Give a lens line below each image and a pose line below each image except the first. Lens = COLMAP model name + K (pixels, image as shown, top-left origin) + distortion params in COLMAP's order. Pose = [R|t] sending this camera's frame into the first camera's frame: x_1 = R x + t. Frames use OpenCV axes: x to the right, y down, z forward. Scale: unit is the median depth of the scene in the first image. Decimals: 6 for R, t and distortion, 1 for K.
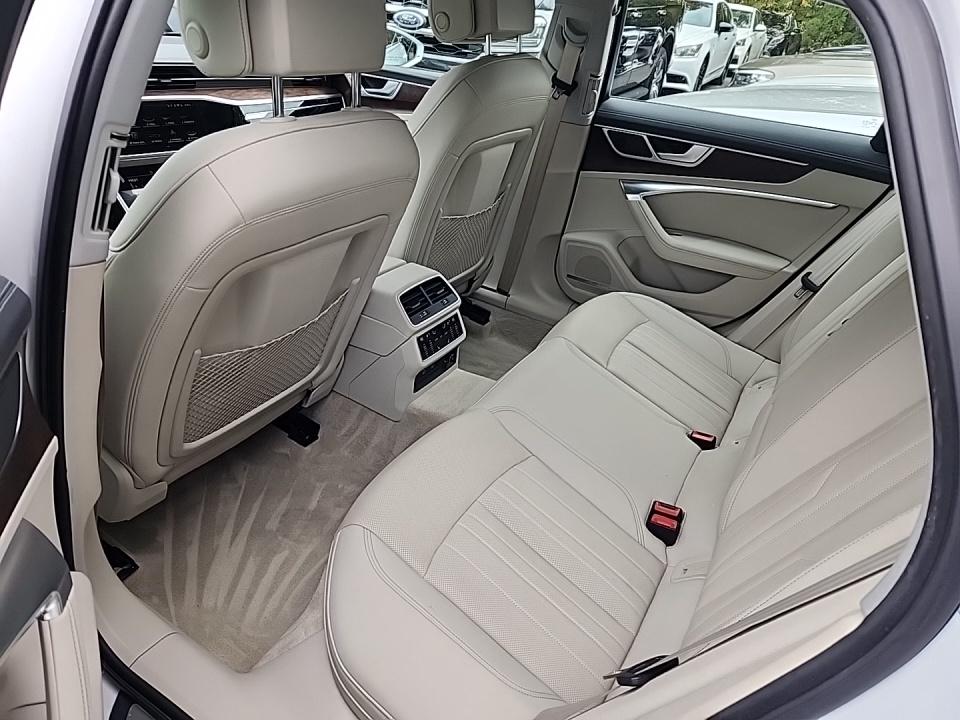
lens RADIAL K [[675.7, 0, 475.8], [0, 675.7, 346.2], [0, 0, 1]] dist [0.051862, -0.052967]
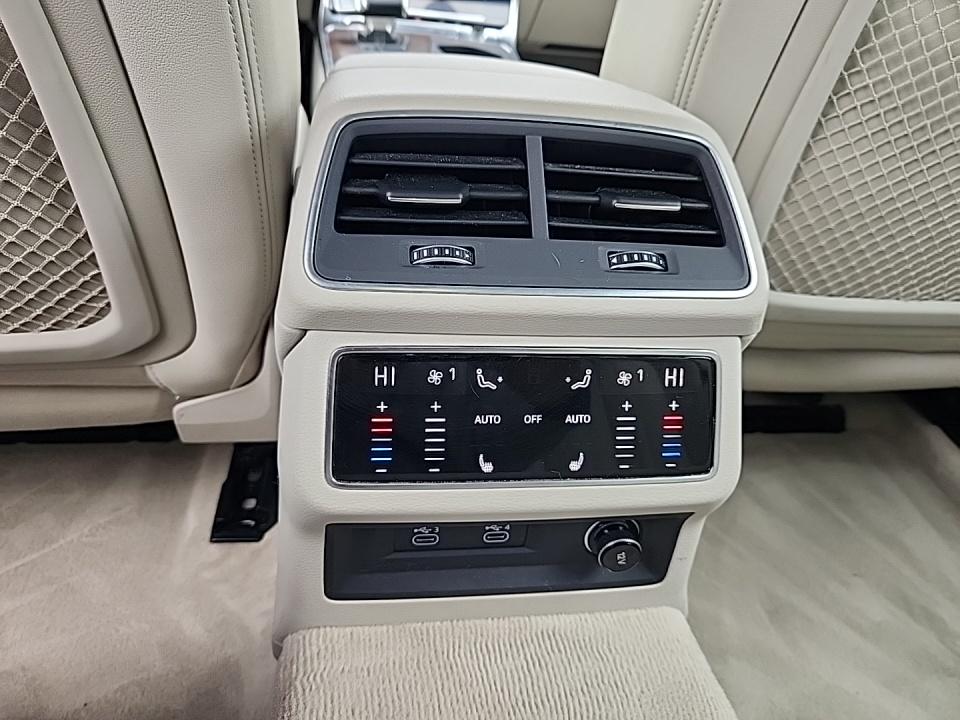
lens RADIAL K [[675.7, 0, 475.8], [0, 675.7, 346.2], [0, 0, 1]] dist [0.051862, -0.052967]
pose [[0.624954, 0.344857, -0.700361, 0.064748], [-0.397796, 0.912604, 0.094399, -0.044777], [0.671707, 0.219606, 0.707519, 0.851338]]
